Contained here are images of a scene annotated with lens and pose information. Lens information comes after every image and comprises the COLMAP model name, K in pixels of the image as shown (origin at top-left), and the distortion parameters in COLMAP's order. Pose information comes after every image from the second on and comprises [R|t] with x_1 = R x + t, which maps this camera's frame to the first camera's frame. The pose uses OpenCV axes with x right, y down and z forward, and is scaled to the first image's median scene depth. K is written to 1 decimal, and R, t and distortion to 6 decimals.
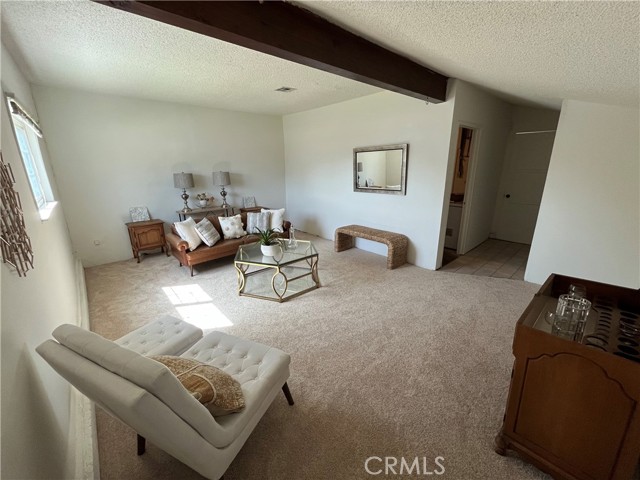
lens RADIAL K [[261.3, 0, 319.9], [0, 261.3, 239.8], [0, 0, 1]] dist [0.000807, 0.000358]
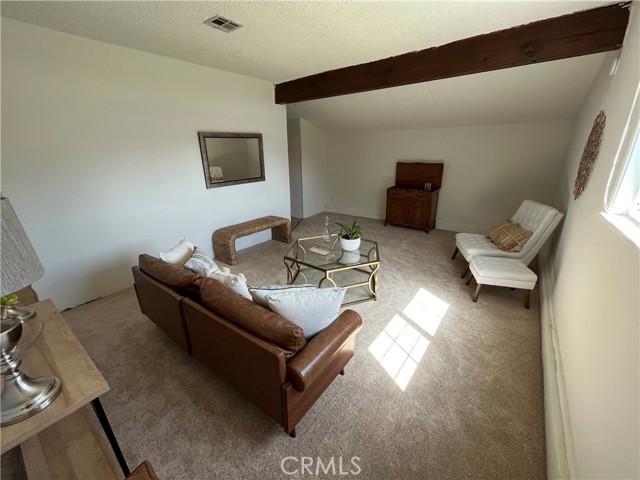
lens RADIAL K [[261.3, 0, 320.8], [0, 261.3, 241.1], [0, 0, 1]] dist [0.000807, 0.000358]
pose [[-0.193850, -0.314542, 0.929239, -0.866504], [0.283030, 0.888999, 0.359964, -0.283517], [-0.939317, 0.332782, -0.083308, 0.990404]]
